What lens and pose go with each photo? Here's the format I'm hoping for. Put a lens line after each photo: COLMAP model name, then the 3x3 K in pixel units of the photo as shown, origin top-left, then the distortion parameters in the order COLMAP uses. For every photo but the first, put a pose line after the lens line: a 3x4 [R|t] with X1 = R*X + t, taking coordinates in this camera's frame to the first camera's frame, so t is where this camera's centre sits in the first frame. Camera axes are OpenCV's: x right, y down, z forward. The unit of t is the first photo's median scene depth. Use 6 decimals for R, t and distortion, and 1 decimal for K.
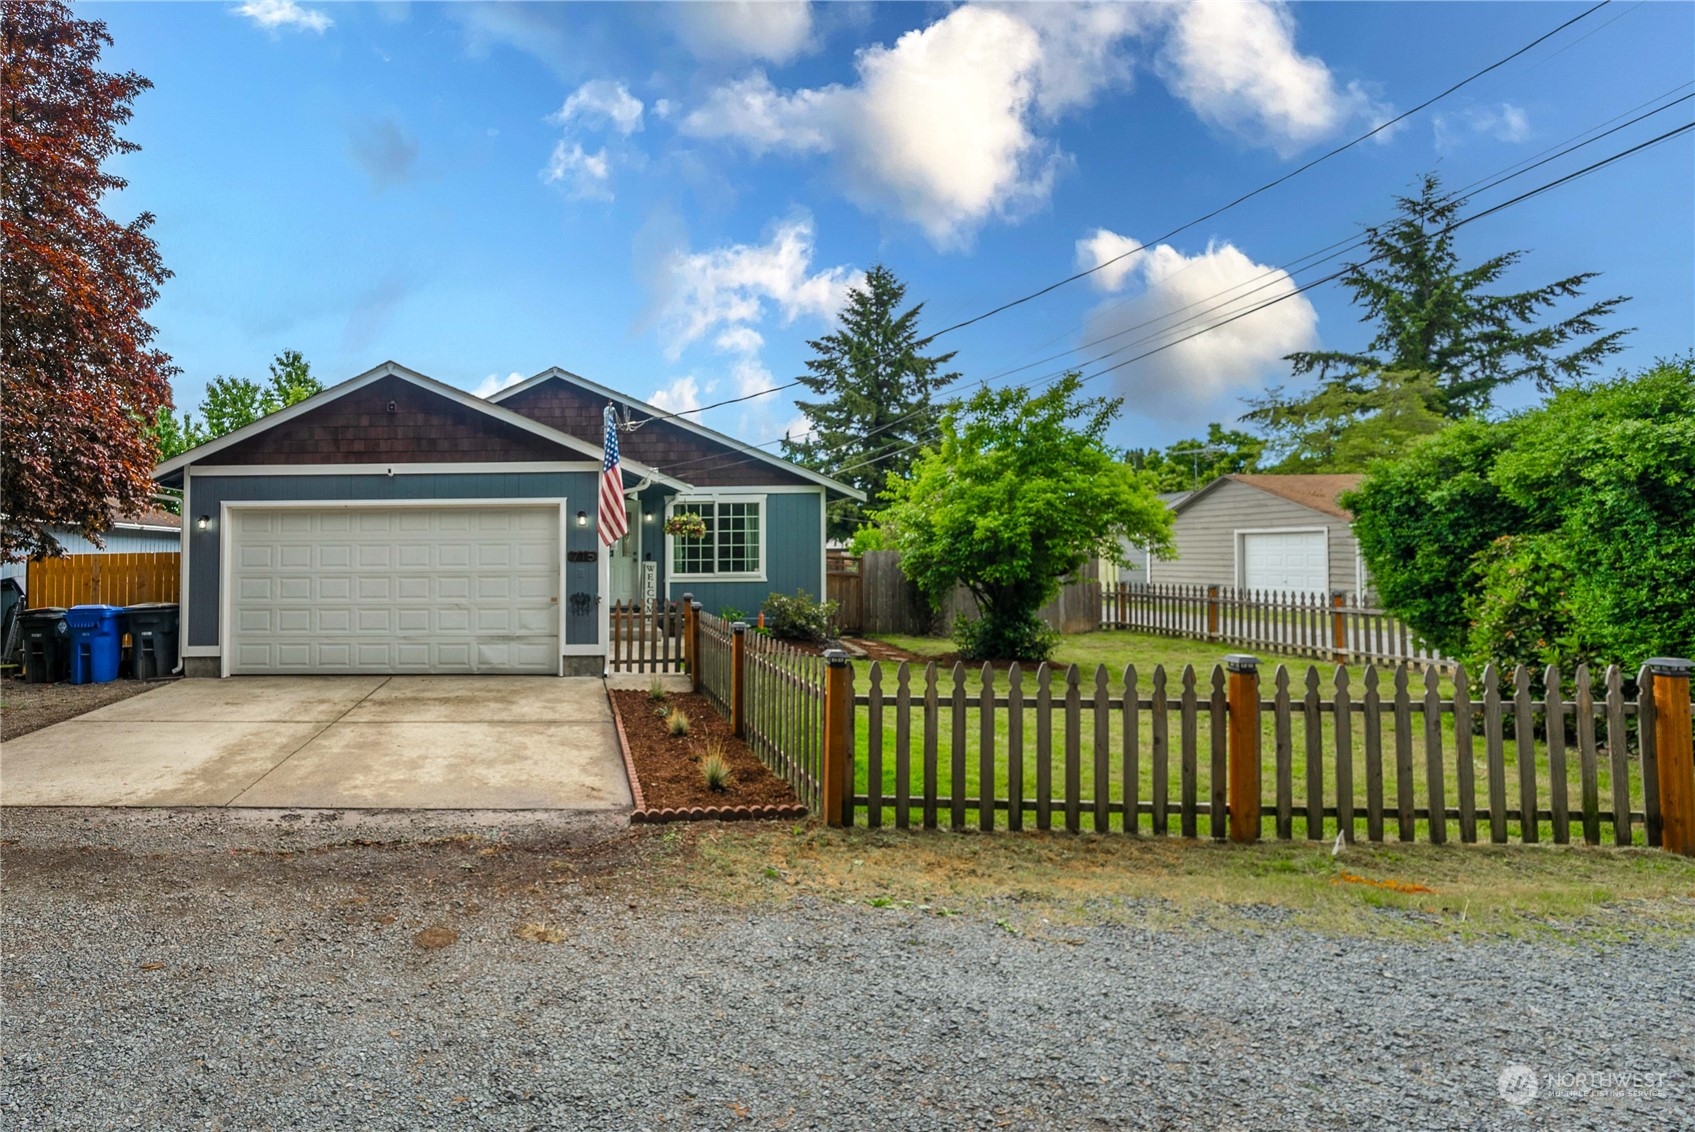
lens RADIAL K [[647.9, 0, 845.0], [0, 647.9, 558.3], [0, 0, 1]] dist [-0.000171, -0.000020]
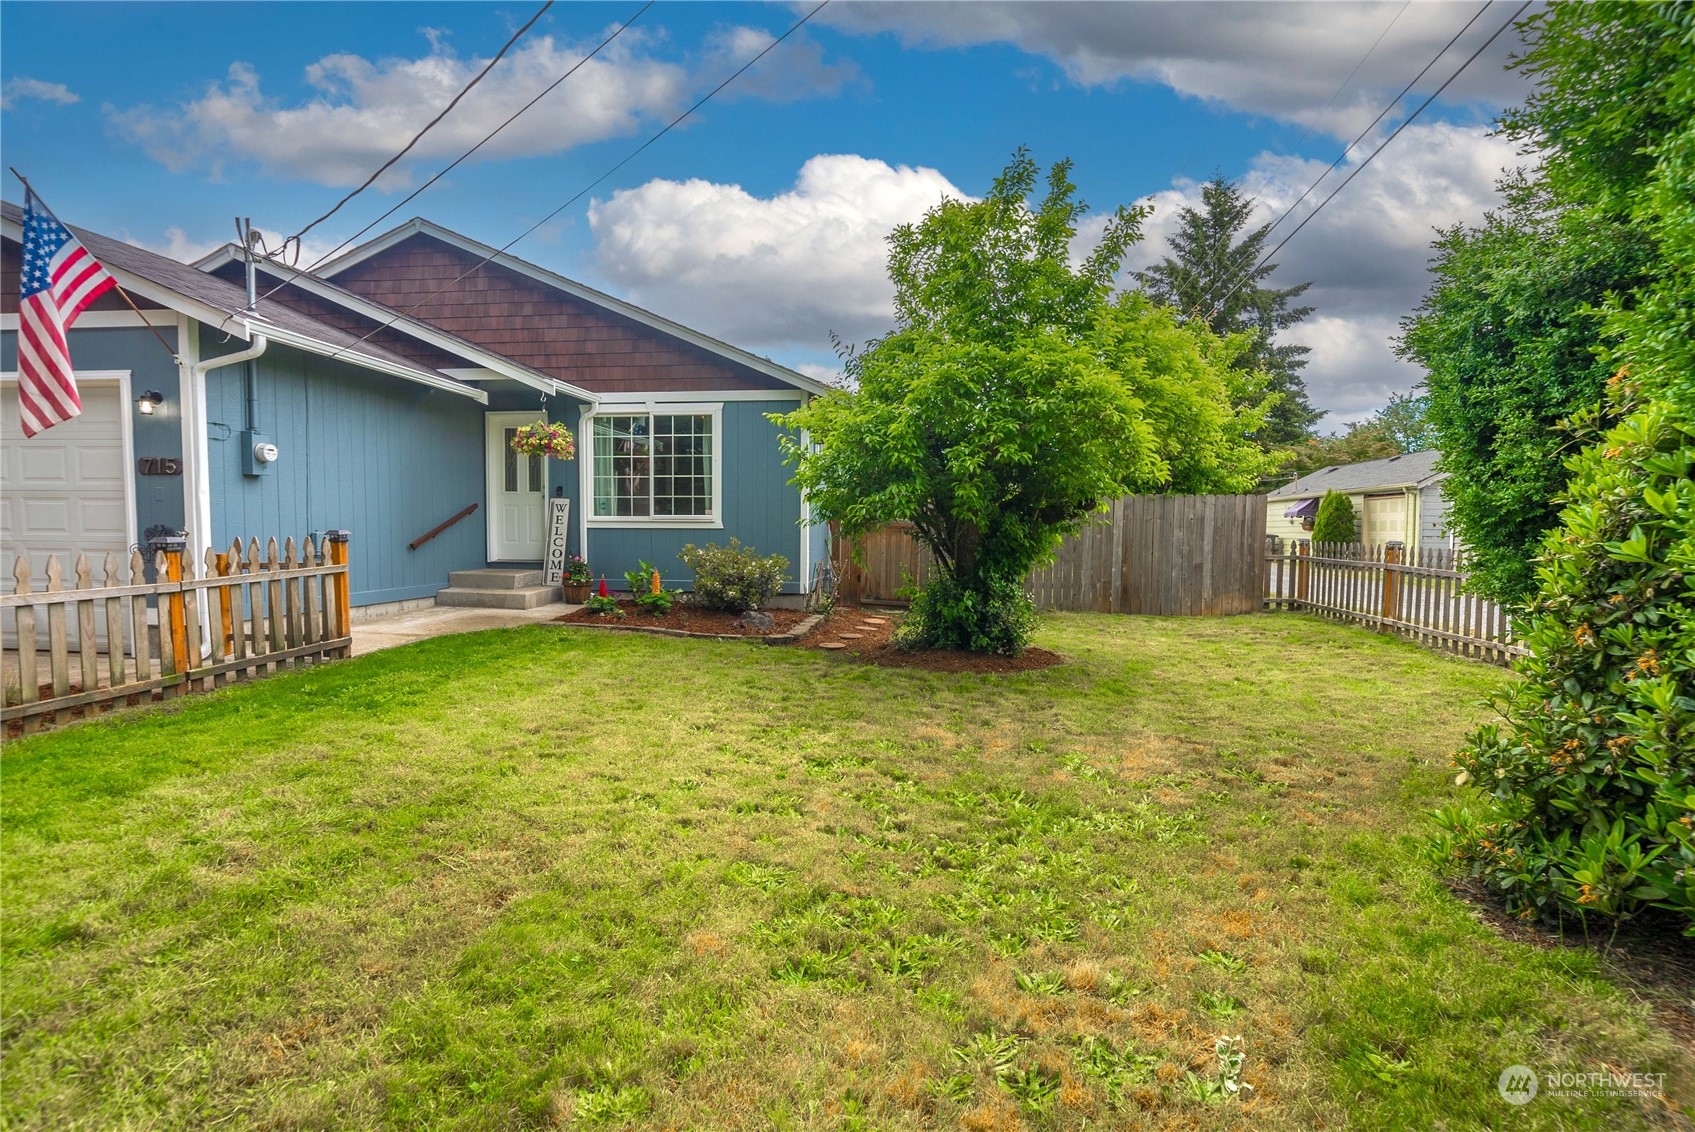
lens RADIAL K [[859.1, 0, 850.2], [0, 859.1, 577.3], [0, 0, 1]] dist [-0.000703, -0.000139]
pose [[0.994124, 0.021319, -0.106124, 0.118113], [-0.012465, 0.996438, 0.083402, 0.008981], [0.107524, -0.081589, 0.990849, 0.088551]]
